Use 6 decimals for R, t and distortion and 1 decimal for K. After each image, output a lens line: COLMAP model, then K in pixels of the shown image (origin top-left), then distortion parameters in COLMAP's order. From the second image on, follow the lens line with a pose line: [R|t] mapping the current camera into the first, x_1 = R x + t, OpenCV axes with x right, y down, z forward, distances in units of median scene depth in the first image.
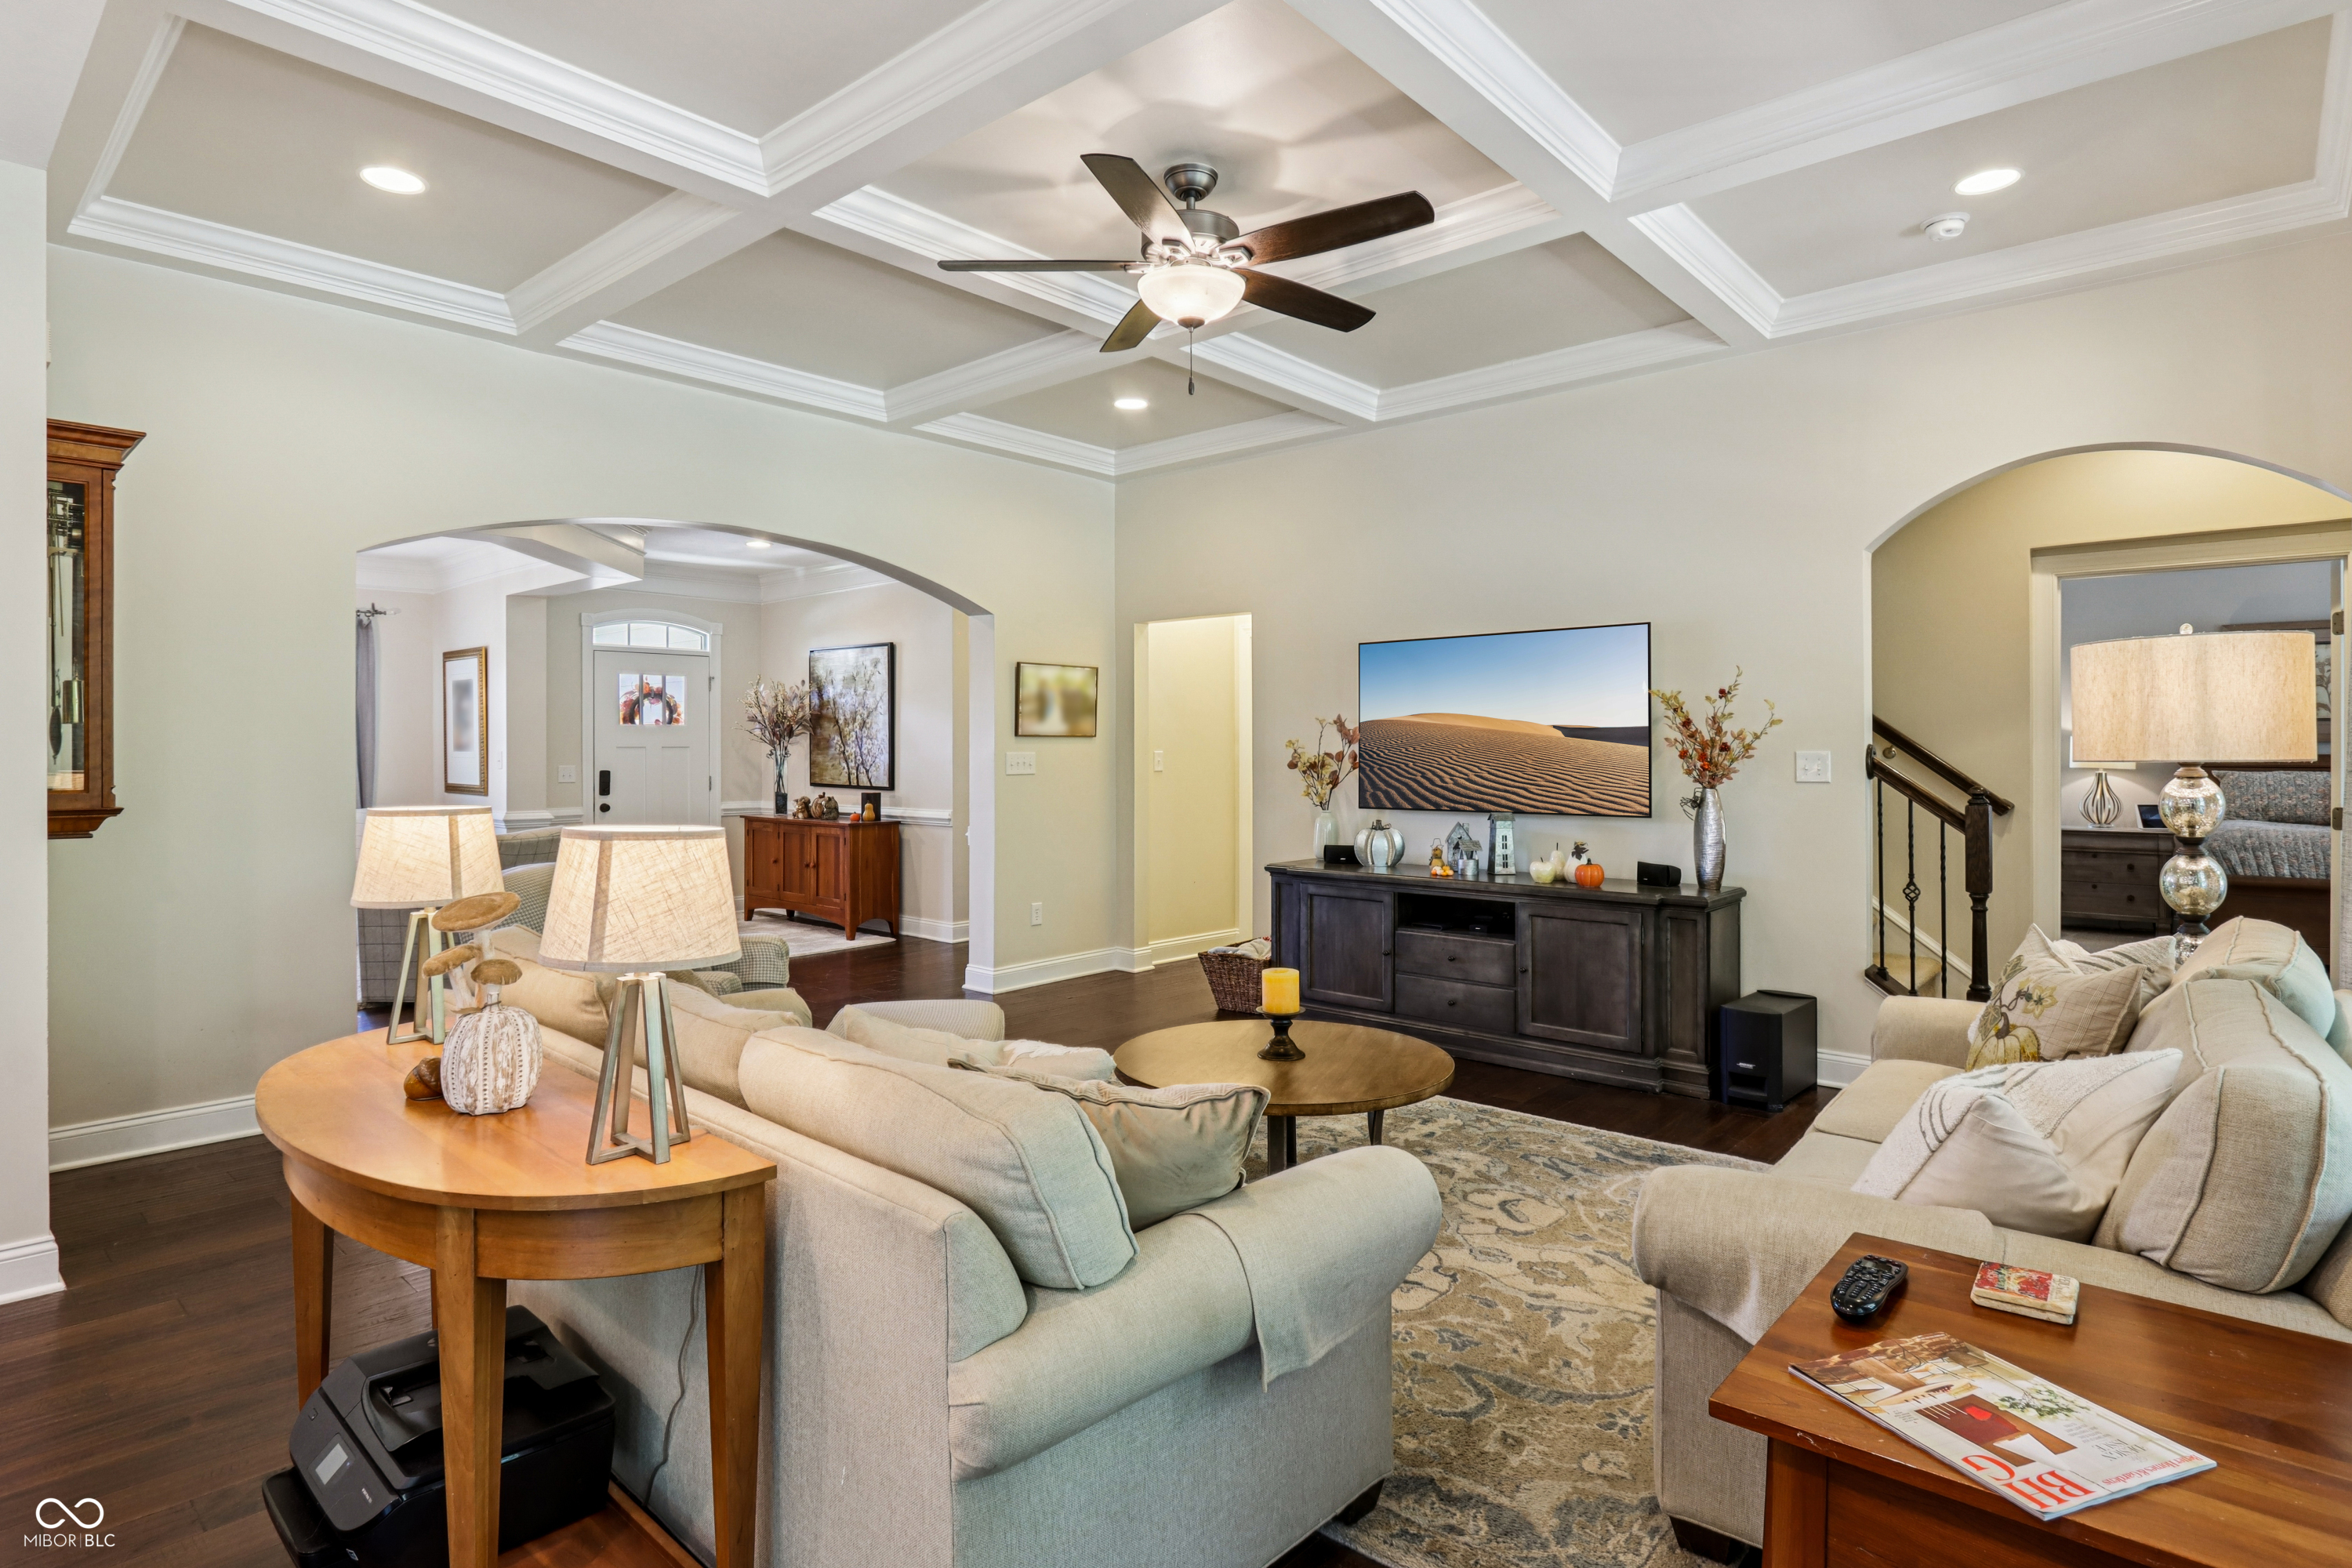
lens RADIAL K [[1221.6, 0, 1157.5], [0, 1221.6, 753.1], [0, 0, 1]] dist [-0.016490, 0.000467]
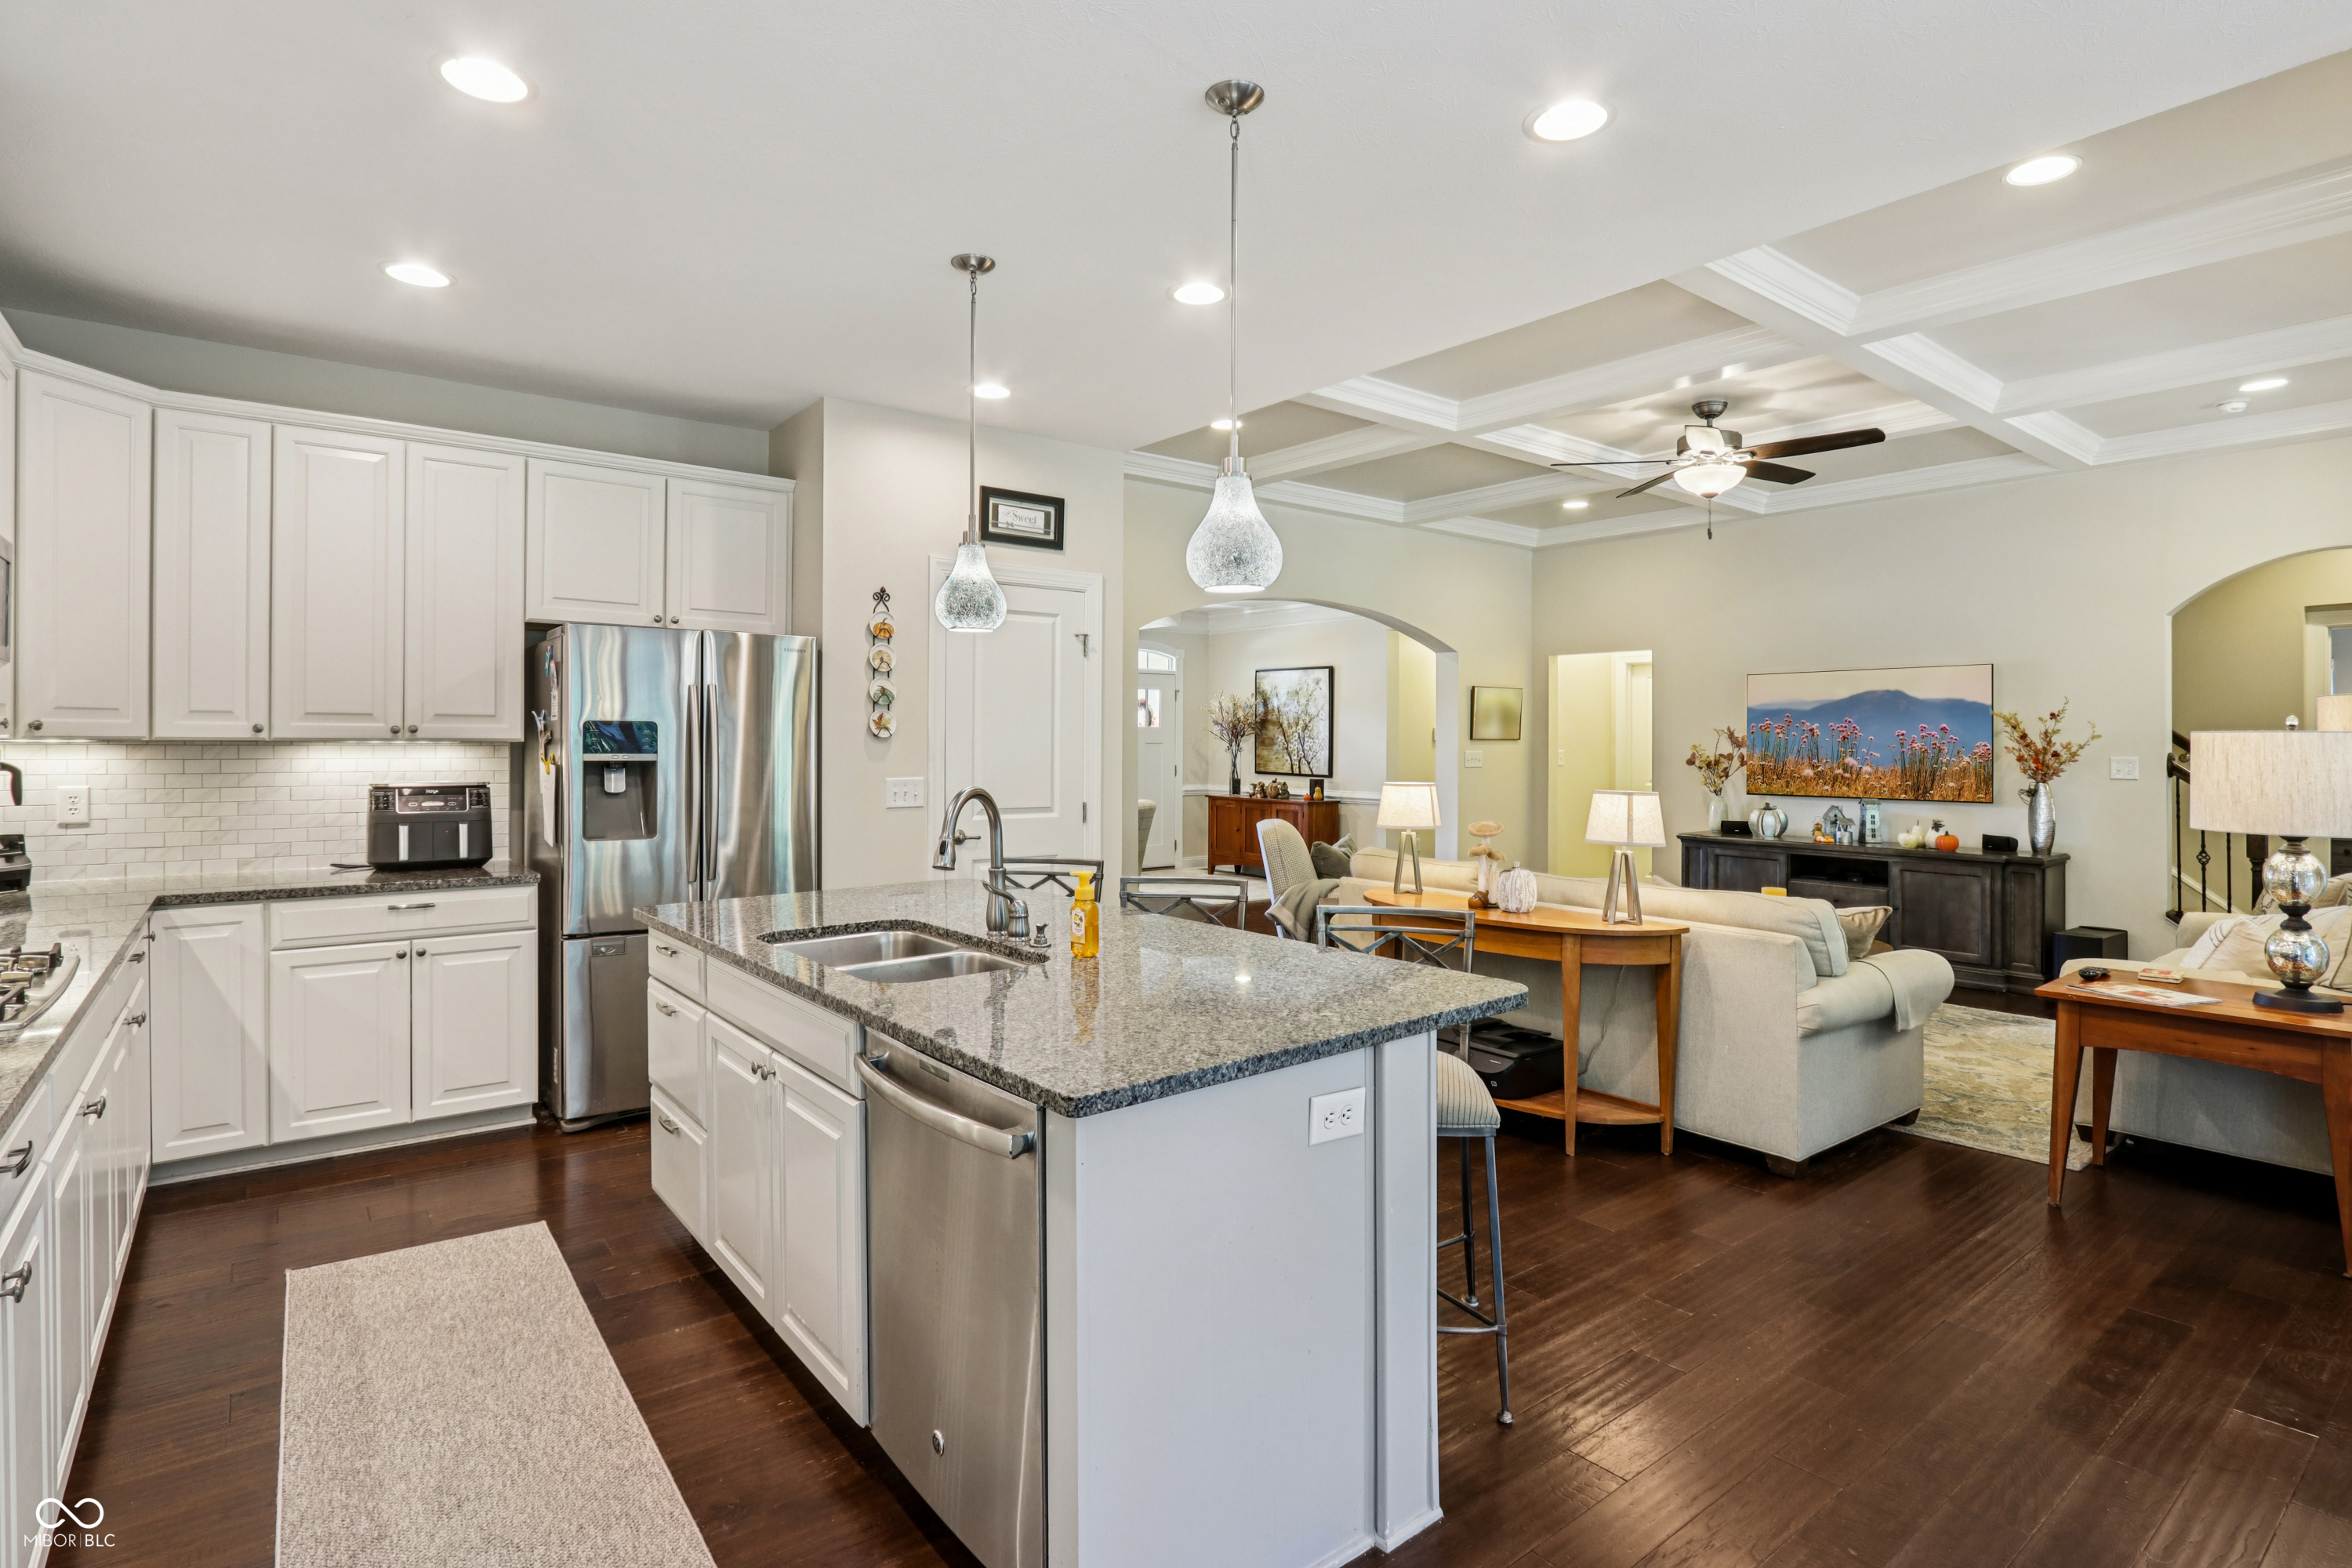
lens RADIAL K [[1166.9, 0, 1160.9], [0, 1166.9, 741.7], [0, 0, 1]] dist [-0.011353, -0.000272]
pose [[0.984642, 0.007359, -0.174431, -0.307414], [-0.007777, 0.999968, -0.001714, -0.008280], [0.174413, 0.003044, 0.984668, -0.485416]]
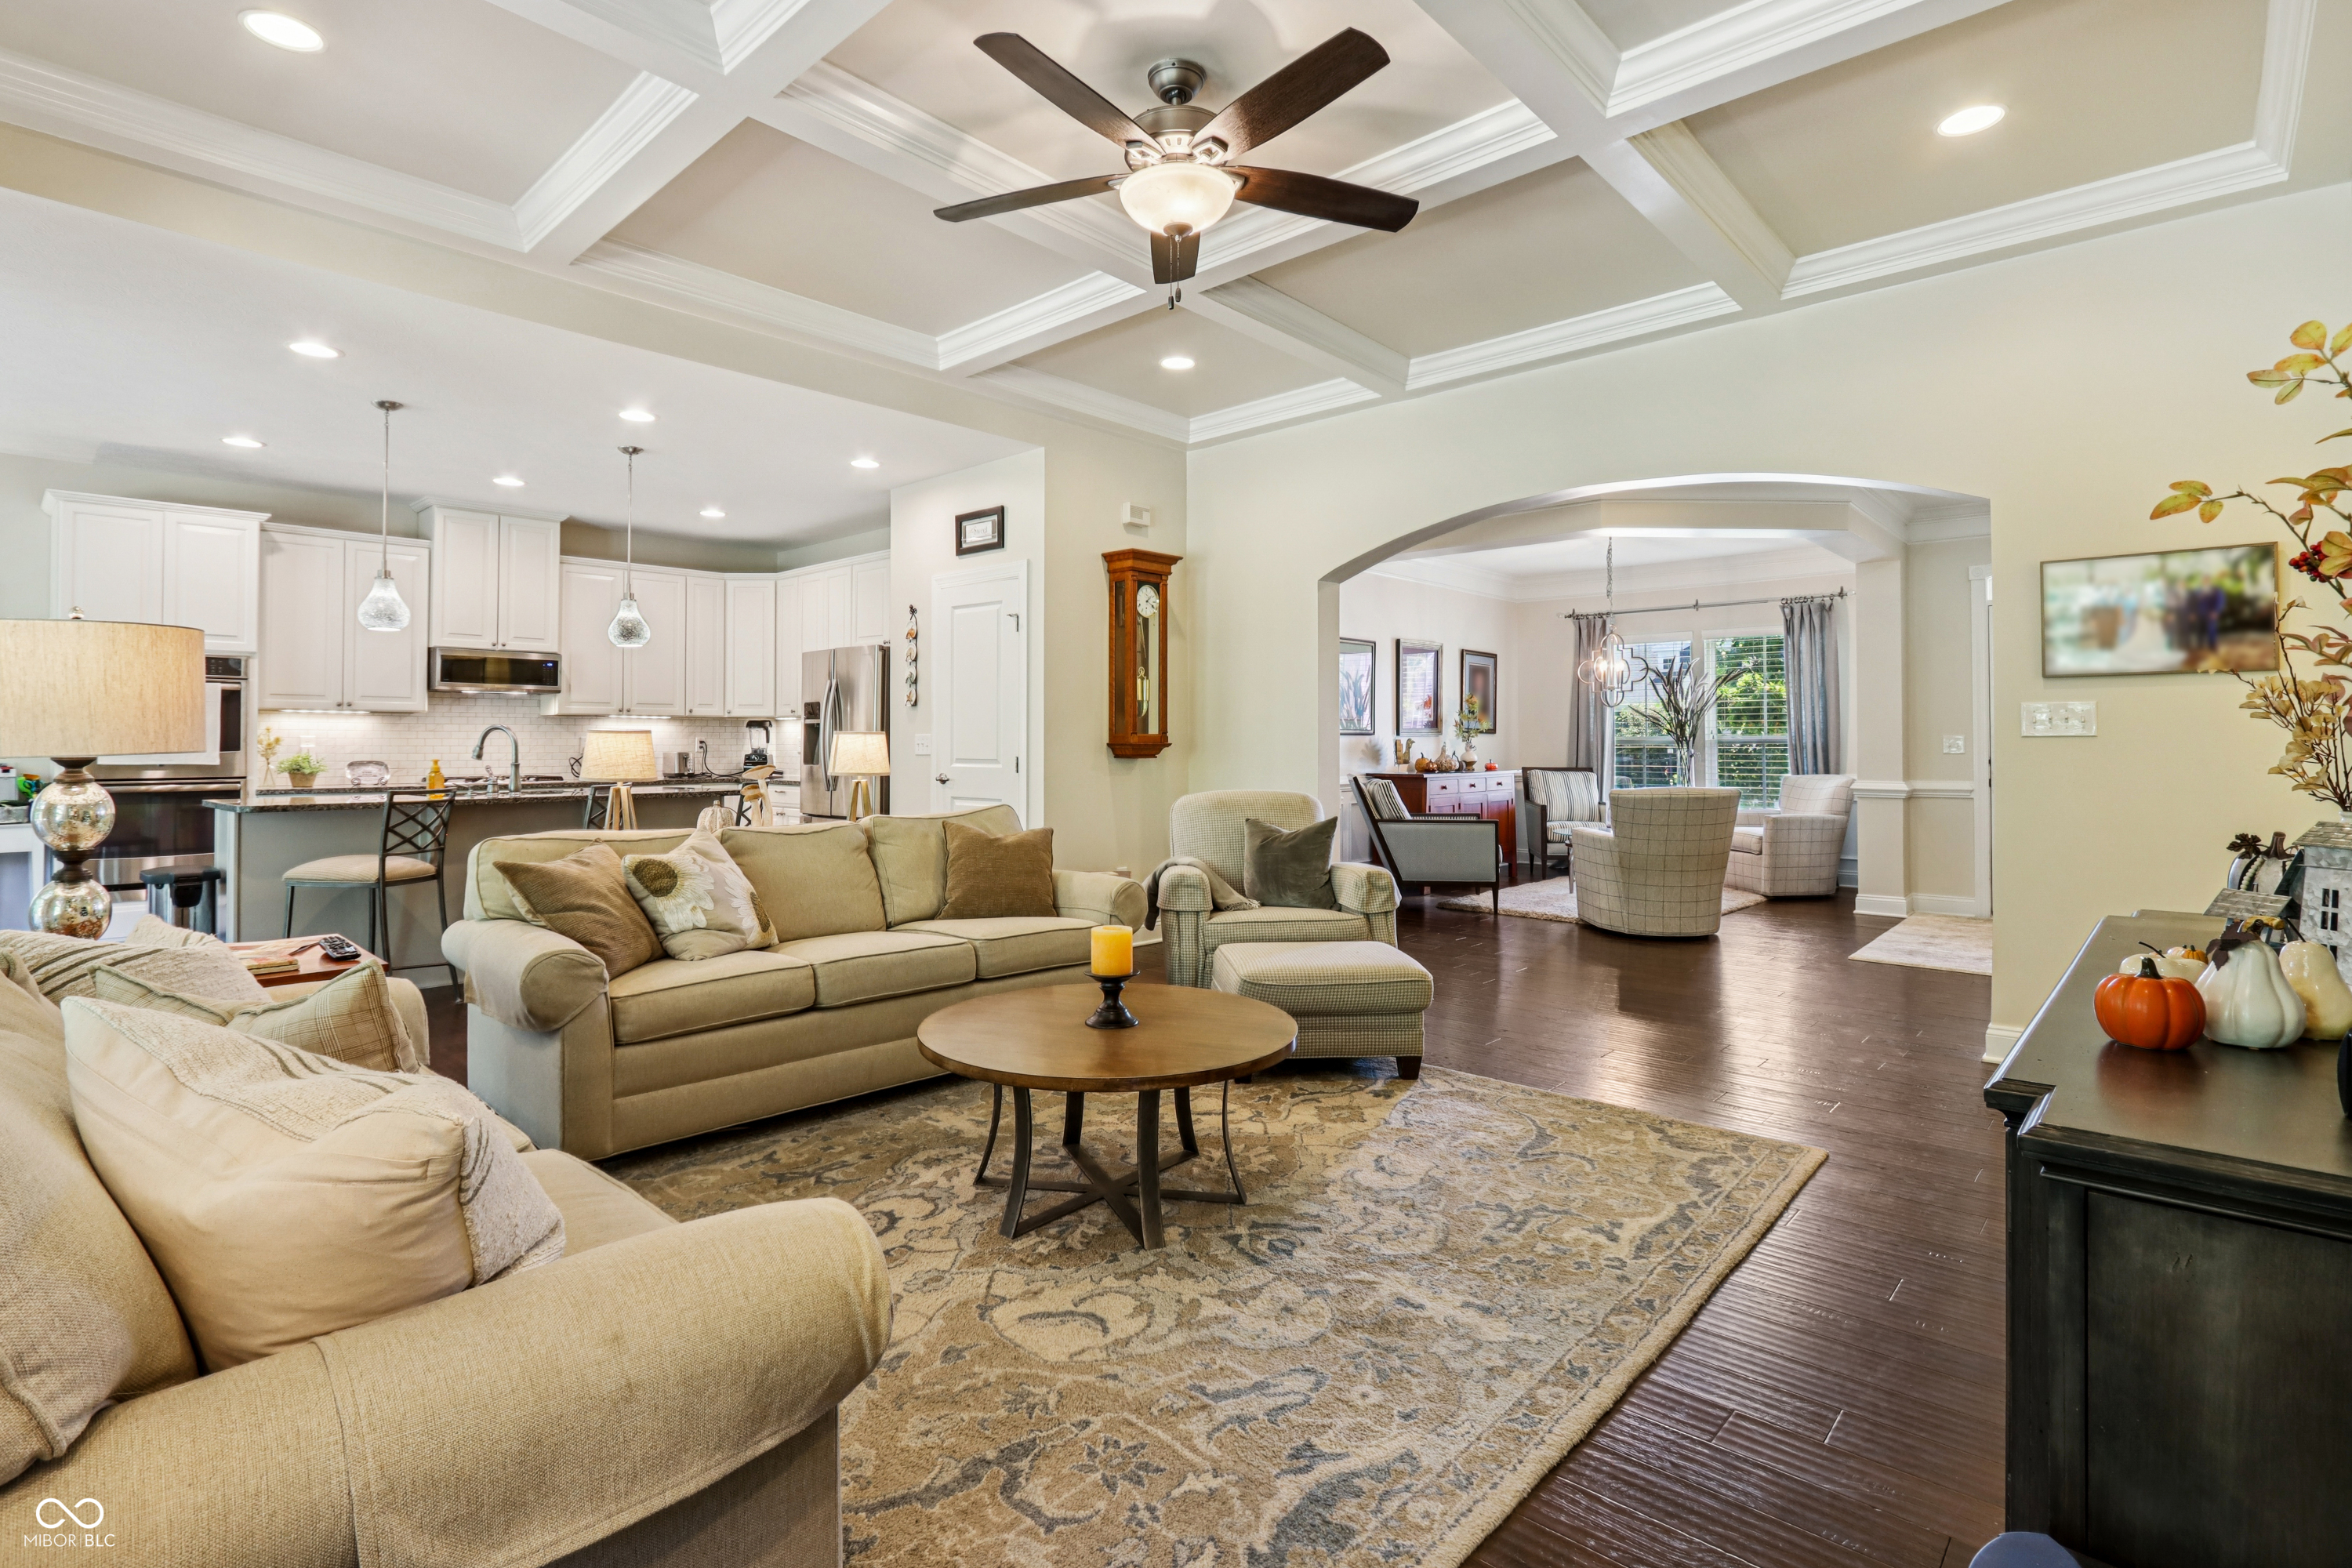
lens RADIAL K [[1131.9, 0, 1144.8], [0, 1131.9, 713.0], [0, 0, 1]] dist [-0.014041, -0.000199]
pose [[-0.025796, -0.023286, -0.999396, 0.645026], [-0.002931, 0.999726, -0.023218, 0.026542], [0.999663, 0.002330, -0.025857, 0.718782]]
